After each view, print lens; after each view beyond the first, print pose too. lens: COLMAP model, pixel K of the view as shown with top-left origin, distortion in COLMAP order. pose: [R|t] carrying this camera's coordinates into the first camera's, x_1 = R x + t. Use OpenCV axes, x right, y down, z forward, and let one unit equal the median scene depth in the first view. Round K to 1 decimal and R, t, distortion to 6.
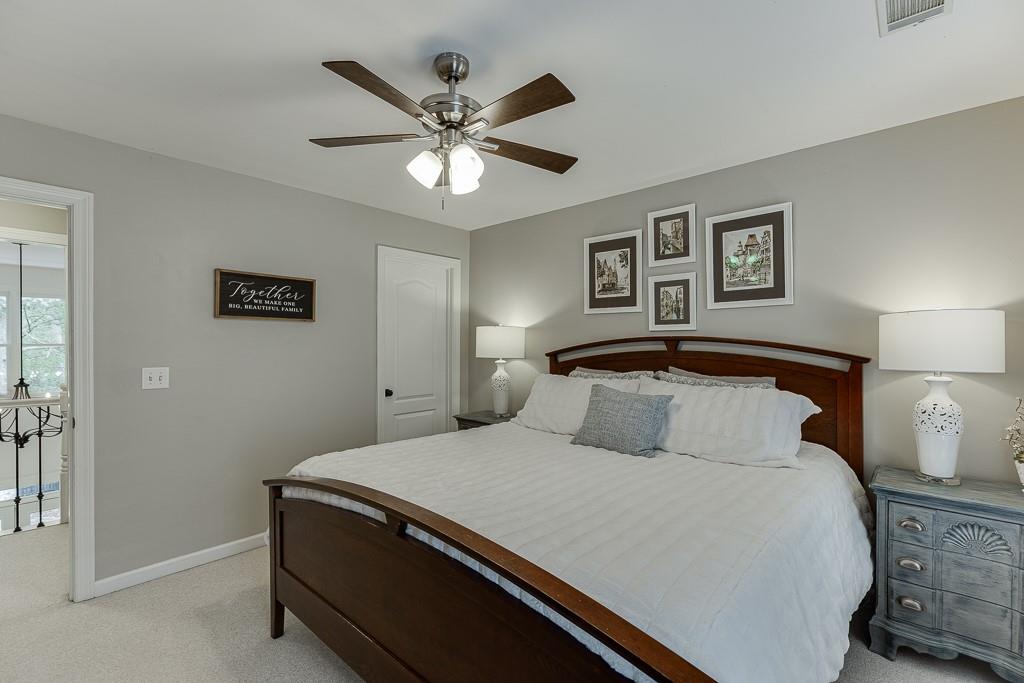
lens RADIAL K [[454.9, 0, 518.7], [0, 454.9, 345.5], [0, 0, 1]] dist [0.002088, -0.000028]
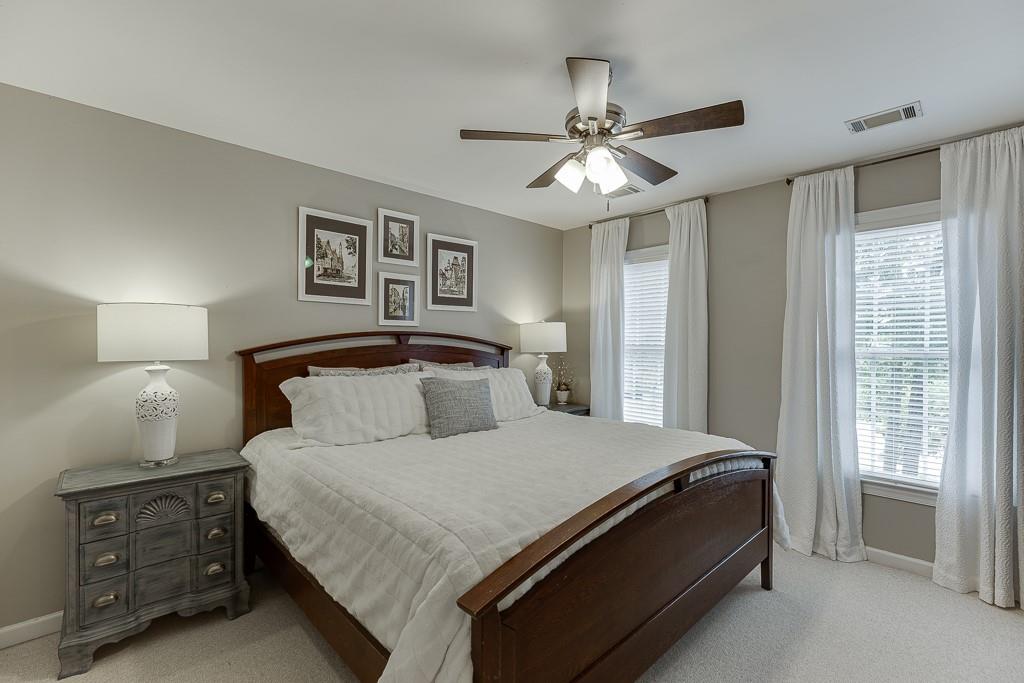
lens RADIAL K [[454.9, 0, 518.7], [0, 454.9, 345.5], [0, 0, 1]] dist [0.002088, -0.000028]
pose [[0.079418, -0.014485, 0.996736, -0.704366], [-0.004416, 0.999879, 0.014882, -0.003319], [-0.996832, -0.005584, 0.079344, 0.618288]]
